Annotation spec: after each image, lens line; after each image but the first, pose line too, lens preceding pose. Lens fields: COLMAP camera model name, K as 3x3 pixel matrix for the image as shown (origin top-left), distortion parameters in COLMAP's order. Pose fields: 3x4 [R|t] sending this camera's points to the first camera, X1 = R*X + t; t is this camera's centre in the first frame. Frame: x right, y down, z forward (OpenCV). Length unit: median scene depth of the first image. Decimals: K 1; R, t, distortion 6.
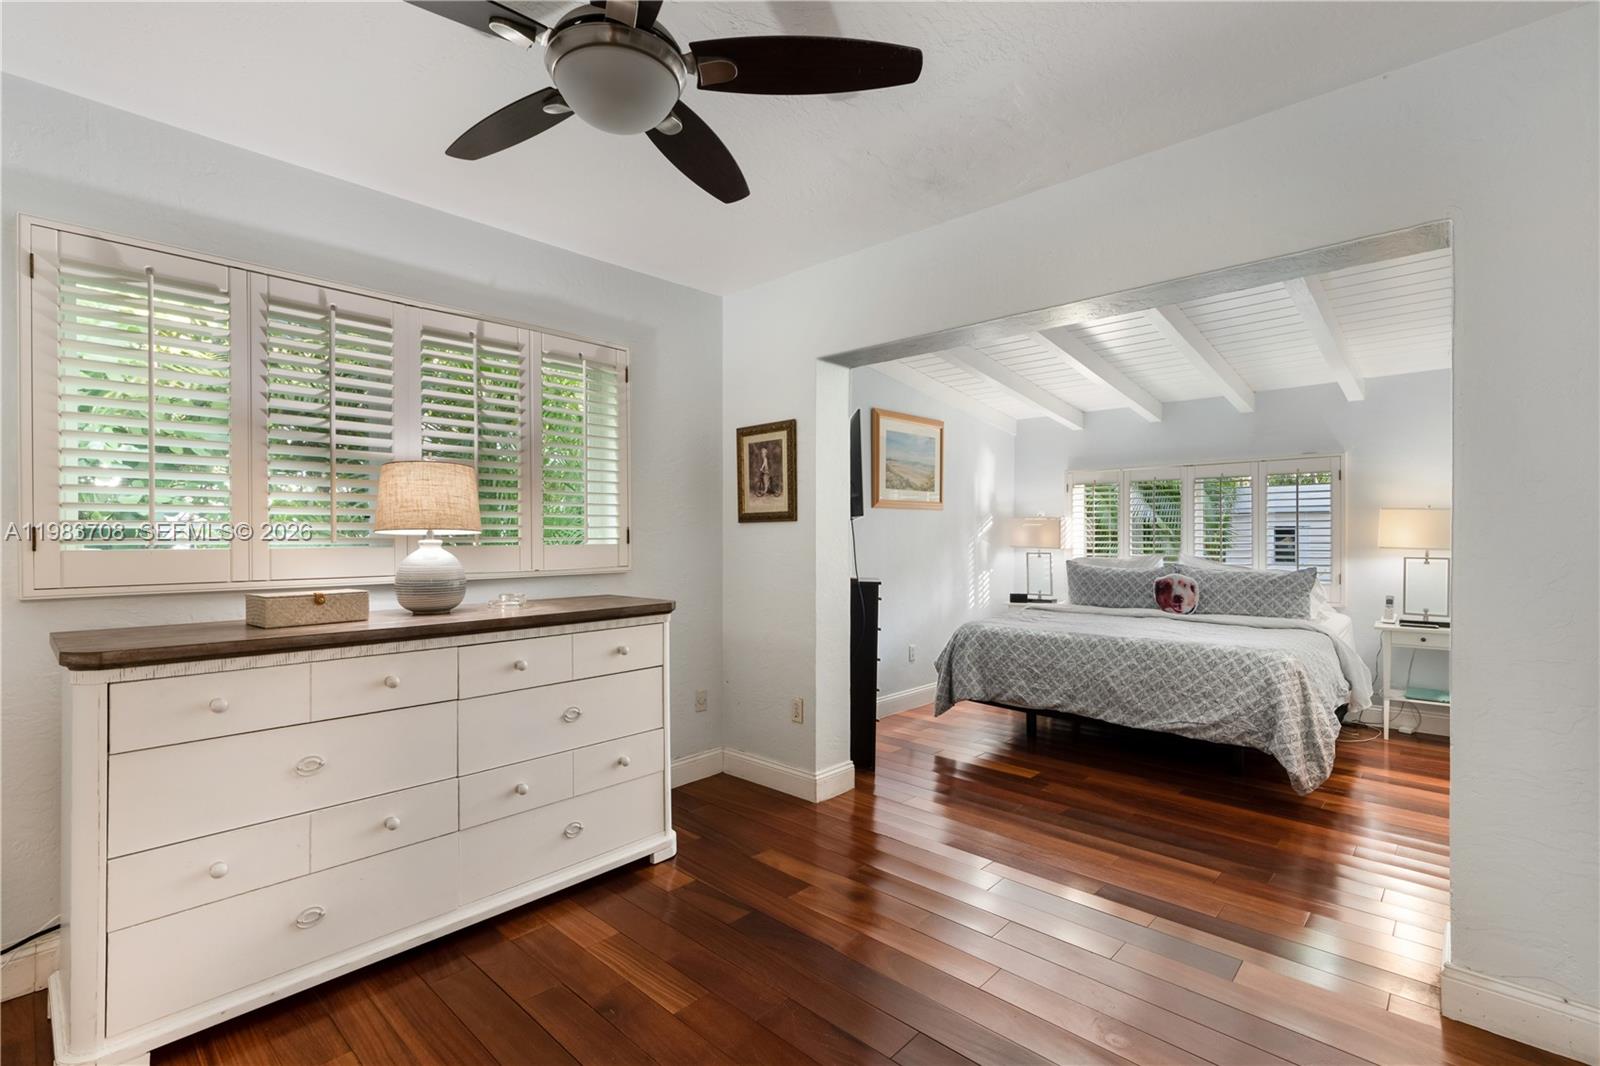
lens RADIAL K [[720.6, 0, 809.4], [0, 720.6, 534.5], [0, 0, 1]] dist [-0.008235, 0.000854]
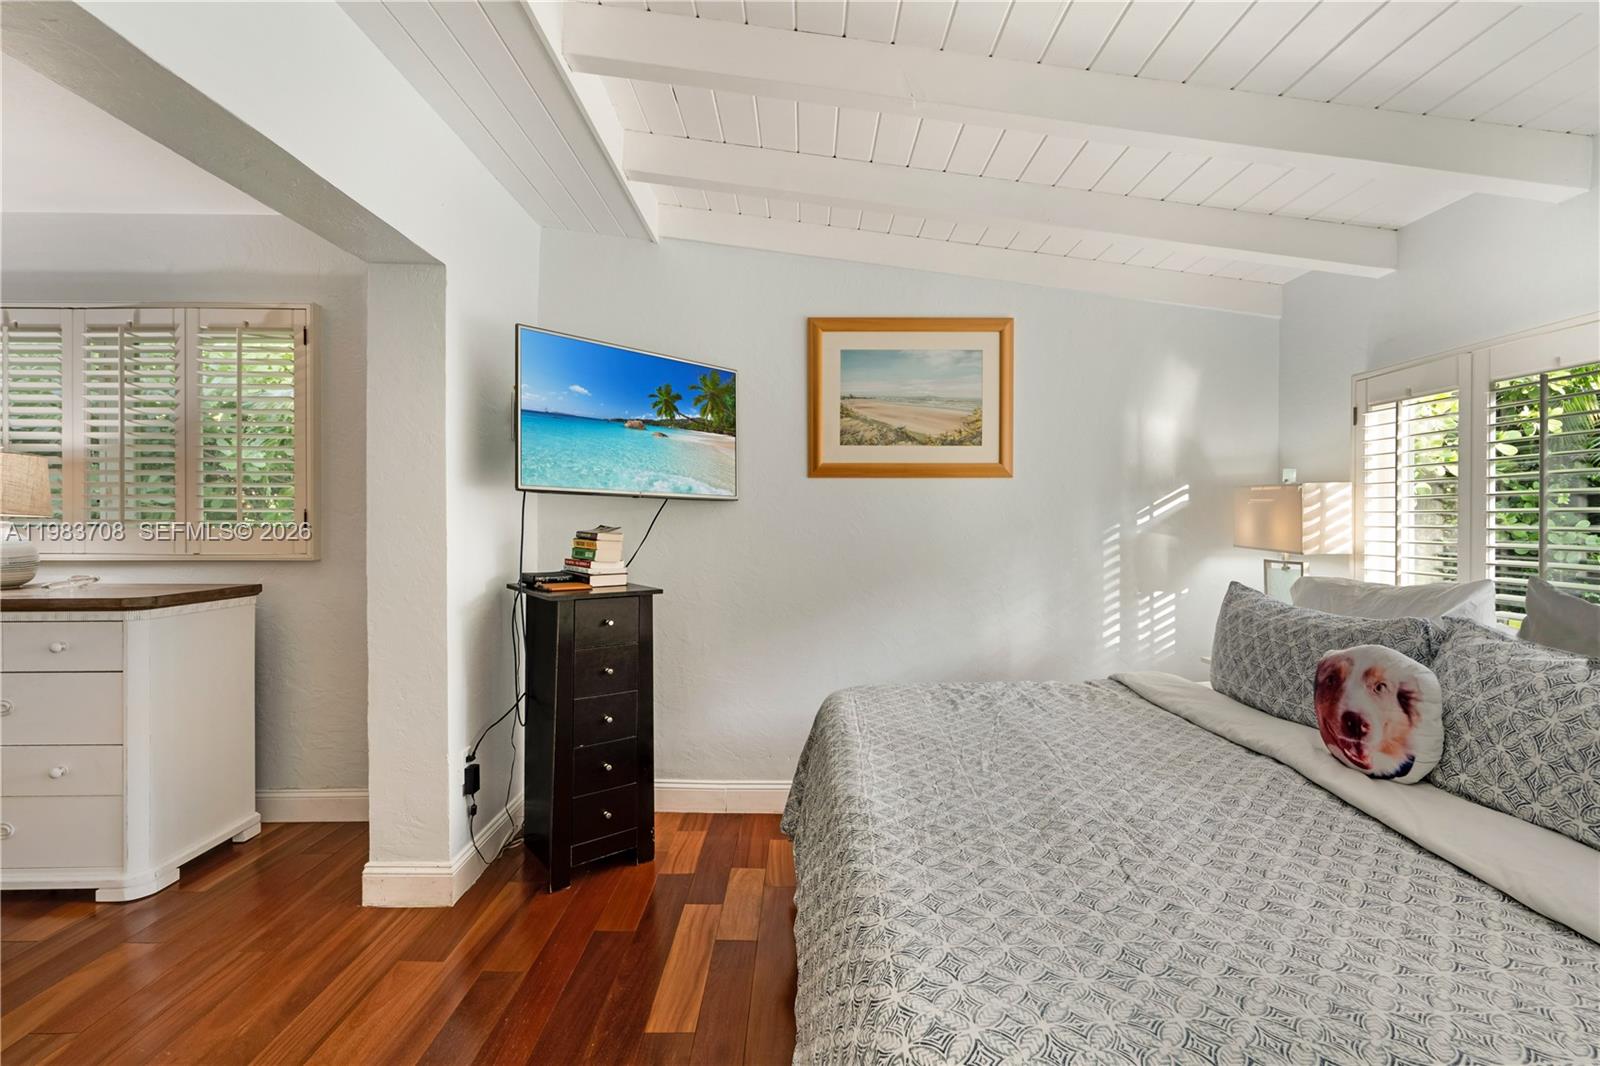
lens RADIAL K [[711.7, 0, 806.5], [0, 711.7, 527.7], [0, 0, 1]] dist [-0.003303, 0.000127]
pose [[0.691094, 0.012786, -0.722652, 0.591517], [-0.003812, 0.999894, 0.014046, -0.001998], [0.722755, -0.006953, 0.691069, 0.624108]]
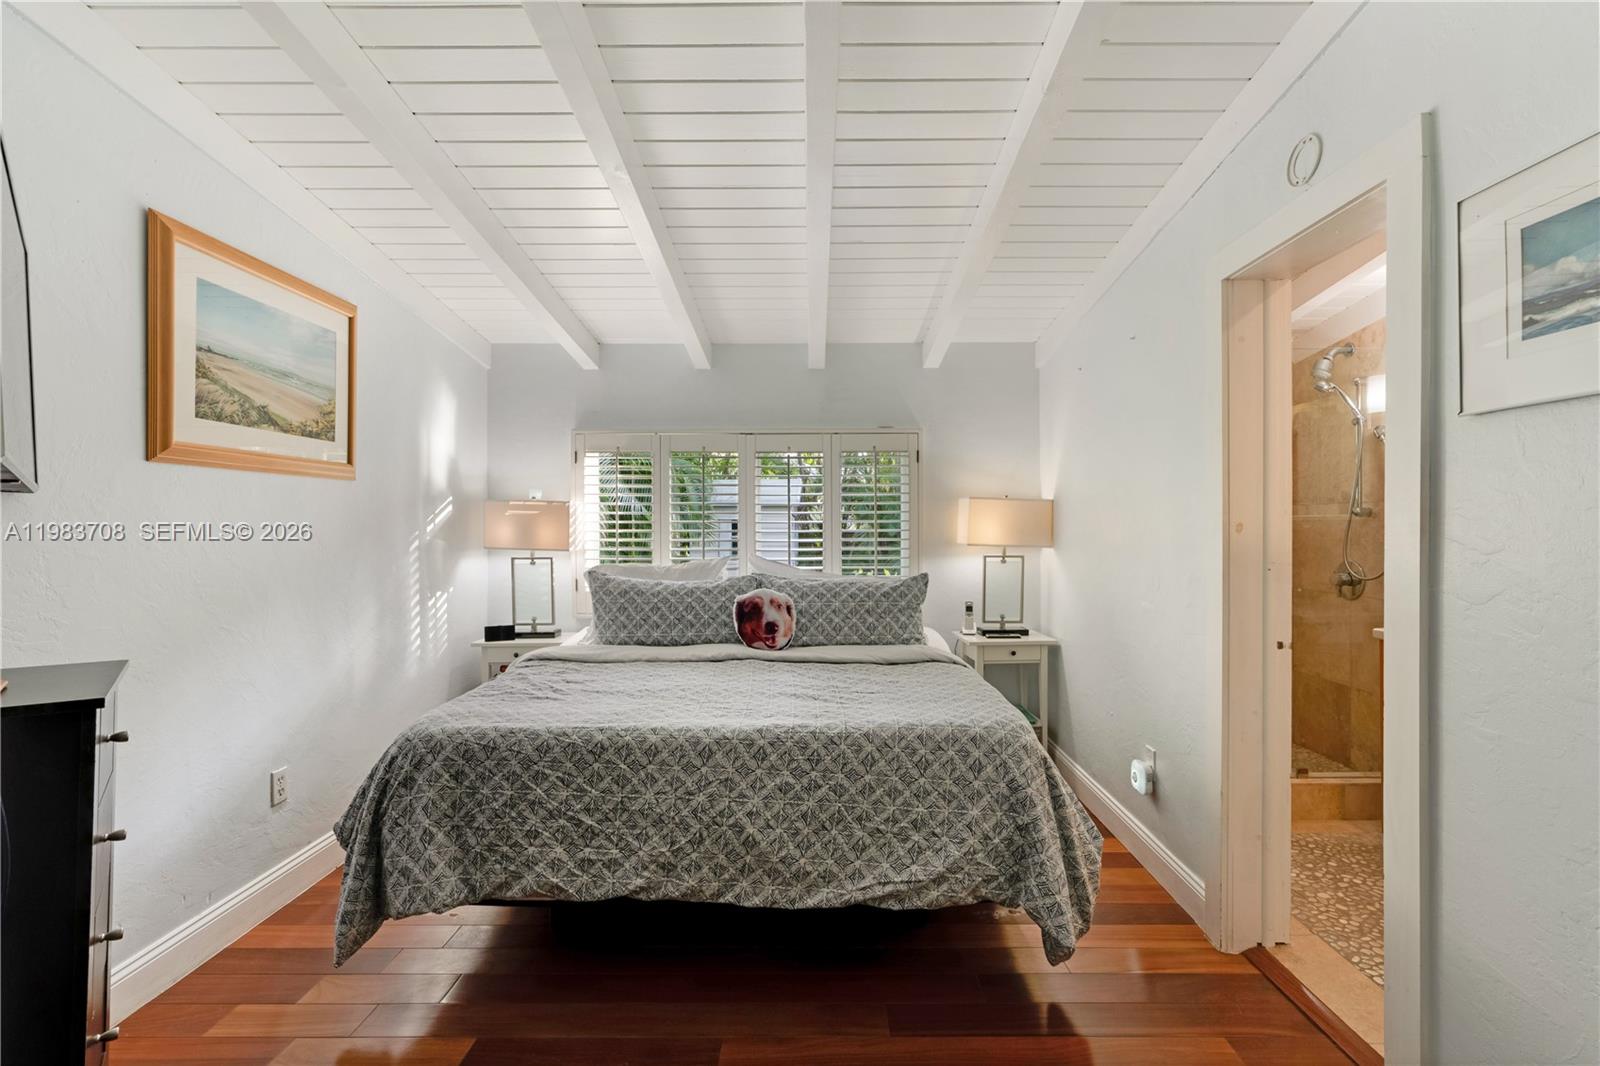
lens RADIAL K [[720.6, 0, 809.4], [0, 720.6, 534.5], [0, 0, 1]] dist [-0.008235, 0.000854]
pose [[0.732212, -0.004876, 0.681059, 0.093552], [-0.002199, 0.999952, 0.009522, -0.001623], [-0.681073, -0.008470, 0.732166, 0.511941]]
